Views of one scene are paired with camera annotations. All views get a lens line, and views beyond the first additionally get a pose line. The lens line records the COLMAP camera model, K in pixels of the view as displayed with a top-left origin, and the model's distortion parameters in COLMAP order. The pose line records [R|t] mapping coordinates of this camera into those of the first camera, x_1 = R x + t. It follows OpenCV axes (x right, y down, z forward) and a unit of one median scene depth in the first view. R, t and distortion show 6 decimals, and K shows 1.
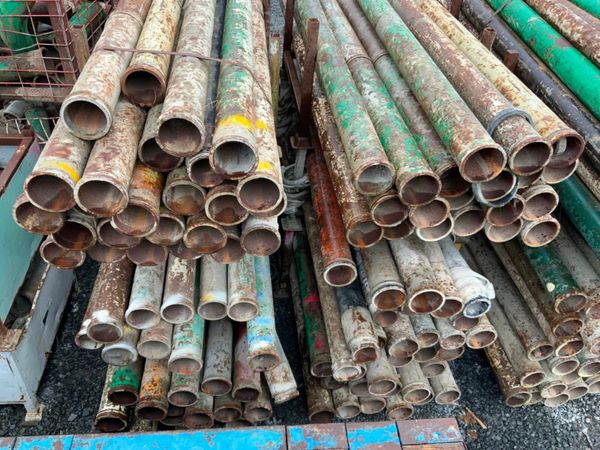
lens RADIAL K [[500.7, 0, 300.0], [0, 500.7, 225.0], [0, 0, 1]] dist [0.065520, -0.128998]
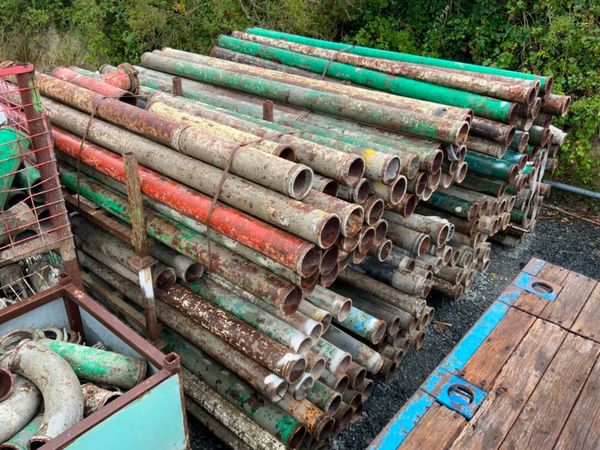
lens RADIAL K [[500.7, 0, 300.0], [0, 500.7, 225.0], [0, 0, 1]] dist [0.065520, -0.128998]
pose [[0.697073, -0.380785, 0.607530, -0.846670], [0.474115, 0.880428, 0.007837, -0.086470], [-0.537871, 0.282576, 0.794258, -0.008983]]
